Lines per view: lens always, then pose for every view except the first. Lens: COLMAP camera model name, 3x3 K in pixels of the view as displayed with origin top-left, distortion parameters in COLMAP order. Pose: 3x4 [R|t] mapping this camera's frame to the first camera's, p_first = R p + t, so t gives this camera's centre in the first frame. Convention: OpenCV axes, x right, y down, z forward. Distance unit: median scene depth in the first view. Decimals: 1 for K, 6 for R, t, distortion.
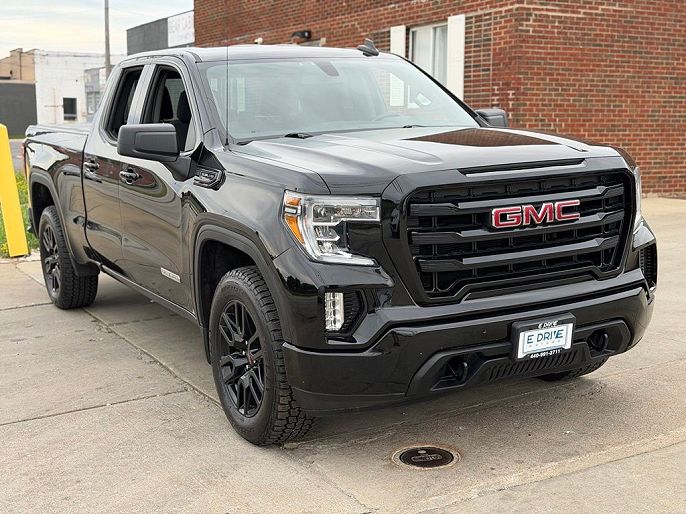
lens RADIAL K [[496.9, 0, 341.8], [0, 496.9, 258.0], [0, 0, 1]] dist [0.031655, -0.041118]
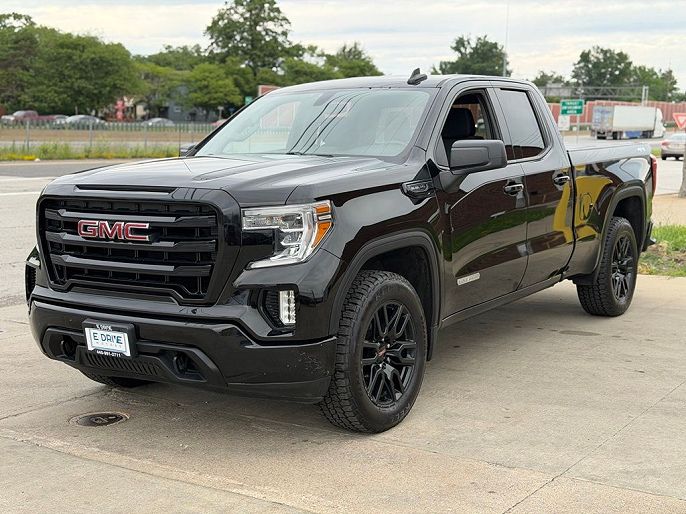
lens RADIAL K [[496.9, 0, 341.8], [0, 496.9, 258.0], [0, 0, 1]] dist [0.031655, -0.041118]
pose [[0.823934, 0.180461, -0.537184, 1.419495], [-0.178502, 0.982332, 0.056217, -0.180206], [0.537838, 0.049570, 0.841590, 0.321887]]
